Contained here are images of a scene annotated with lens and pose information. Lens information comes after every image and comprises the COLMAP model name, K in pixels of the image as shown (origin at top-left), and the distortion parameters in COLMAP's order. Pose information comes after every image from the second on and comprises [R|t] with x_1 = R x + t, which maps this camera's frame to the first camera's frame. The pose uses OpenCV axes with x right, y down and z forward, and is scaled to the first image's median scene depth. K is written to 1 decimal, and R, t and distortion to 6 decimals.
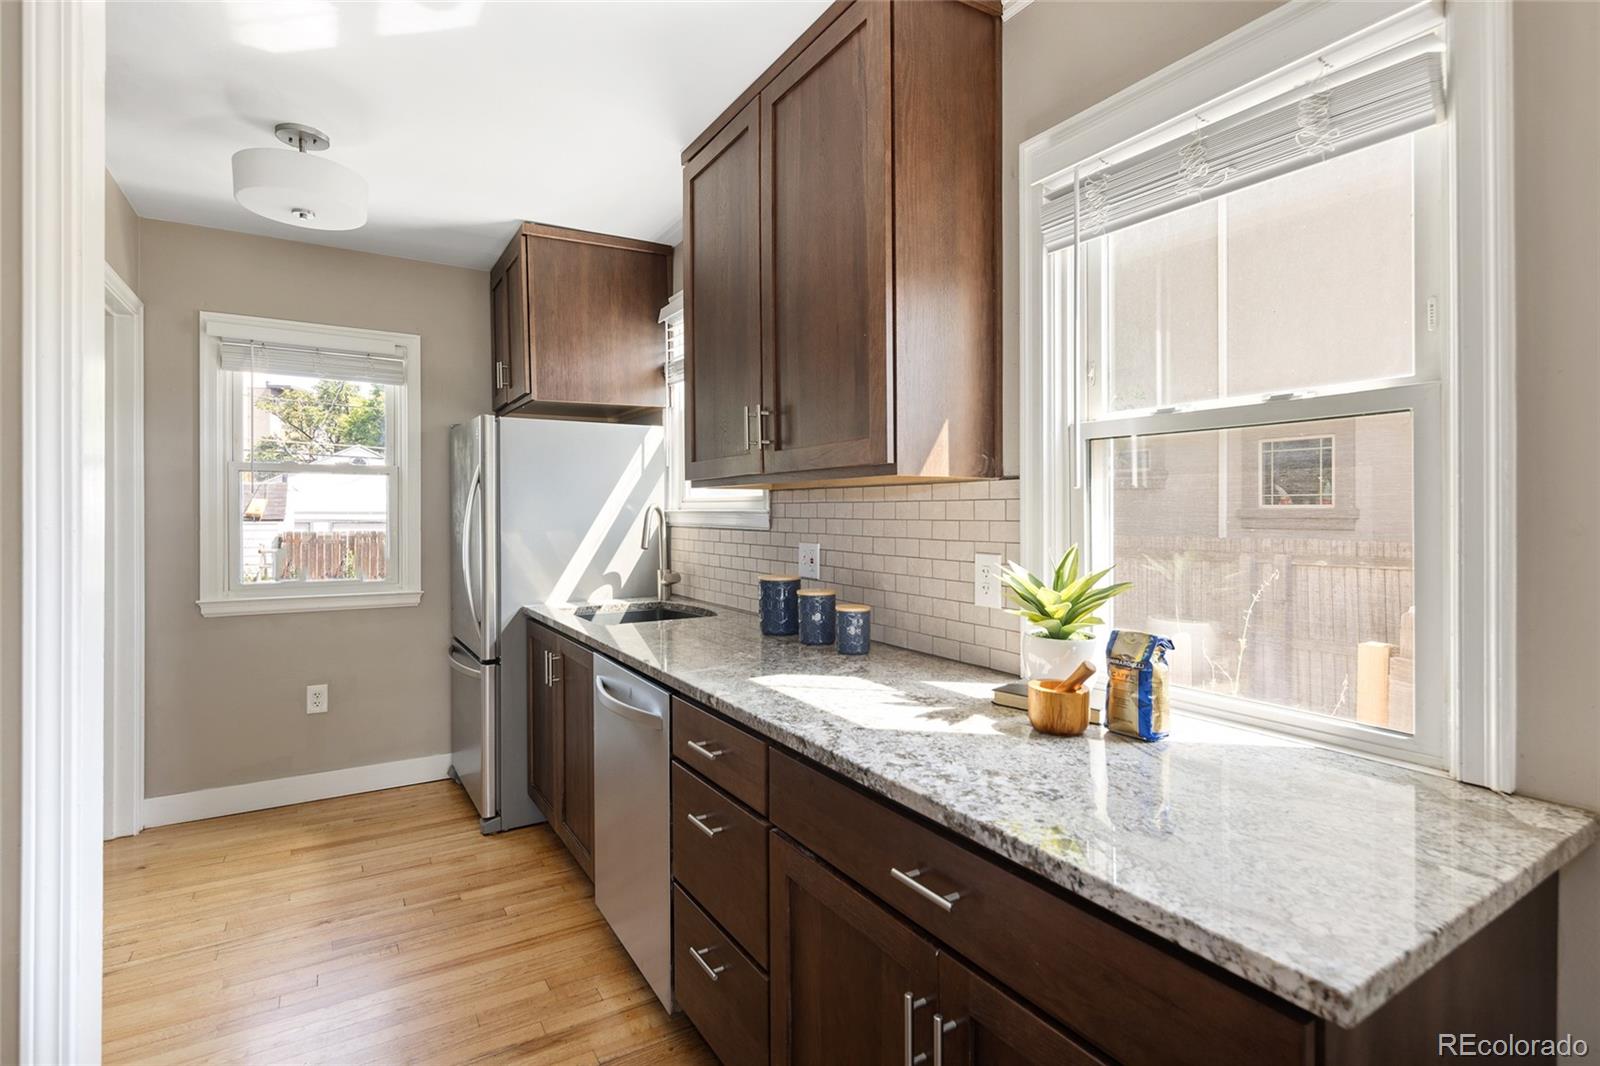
lens RADIAL K [[782.2, 0, 804.8], [0, 782.2, 522.1], [0, 0, 1]] dist [0.007960, -0.005629]
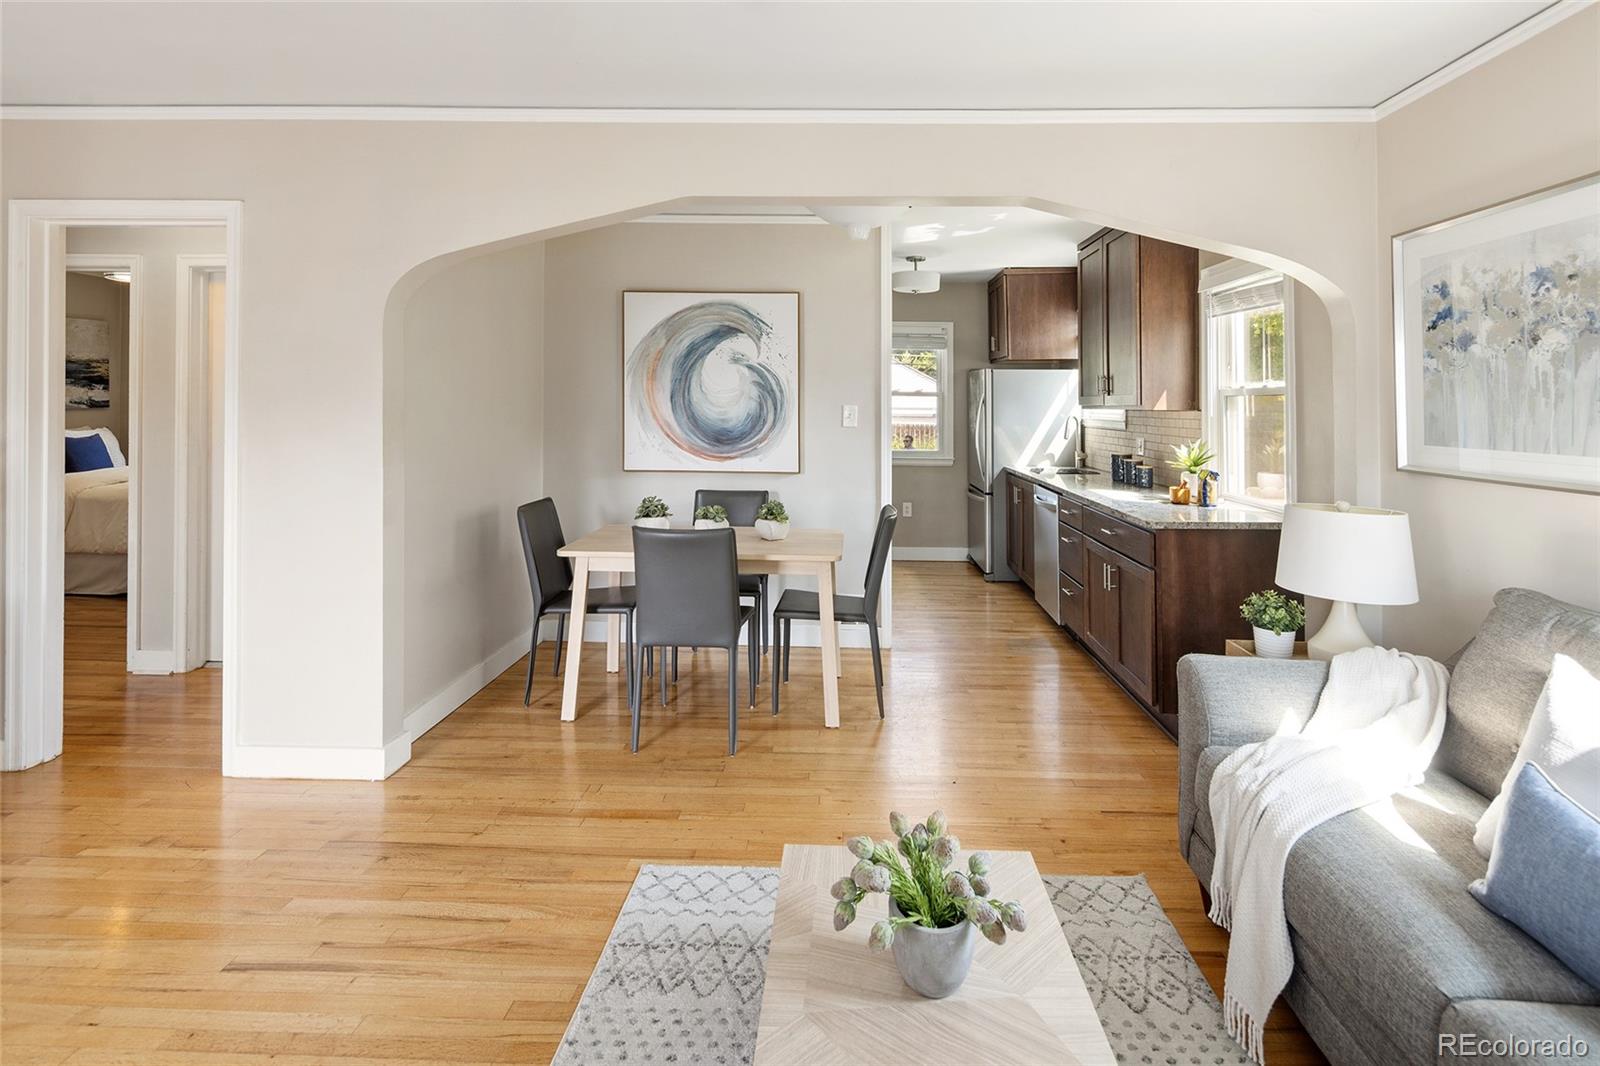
lens RADIAL K [[782.2, 0, 805.1], [0, 782.2, 381.3], [0, 0, 1]] dist [0.007960, -0.005629]
pose [[0.828802, -0.010262, -0.559448, 0.328565], [-0.016876, 0.998919, -0.043324, -0.011992], [0.559288, 0.045348, 0.827732, -0.918995]]
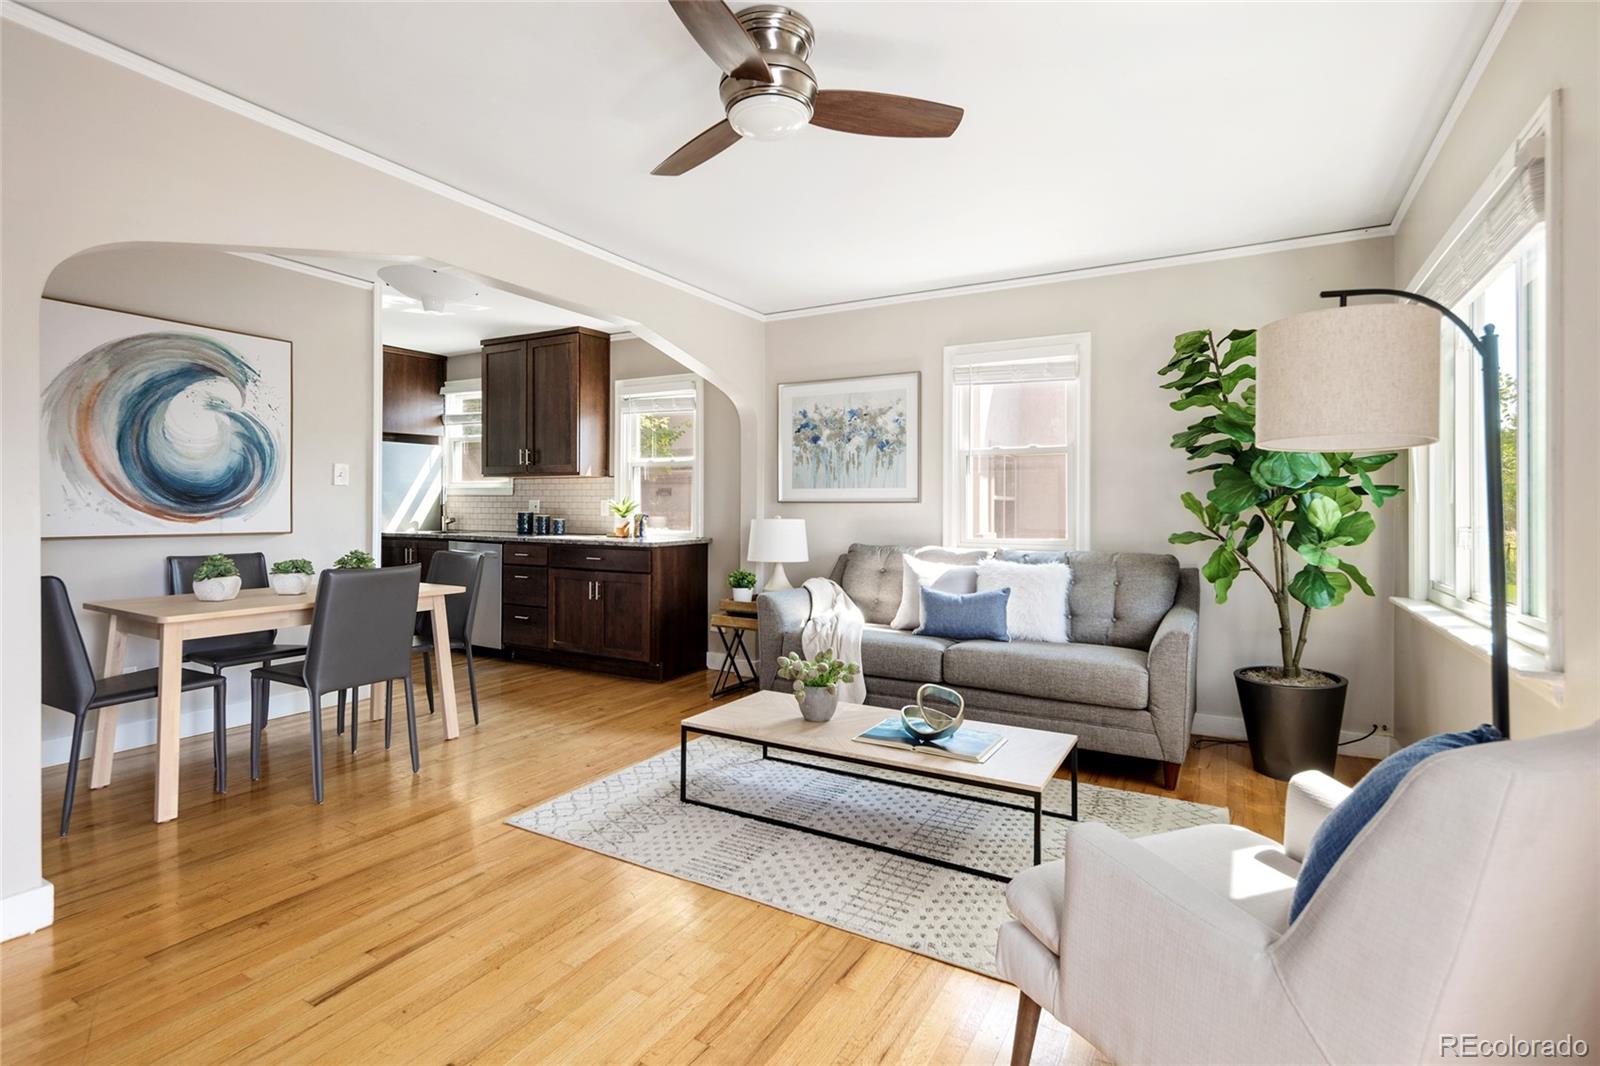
lens RADIAL K [[782.2, 0, 786.8], [0, 782.2, 489.8], [0, 0, 1]] dist [0.007960, -0.005629]
pose [[0.887651, 0.017314, 0.460190, -0.352058], [-0.001512, 0.999397, -0.034684, 0.065578], [-0.460514, 0.030092, 0.887142, -1.330486]]
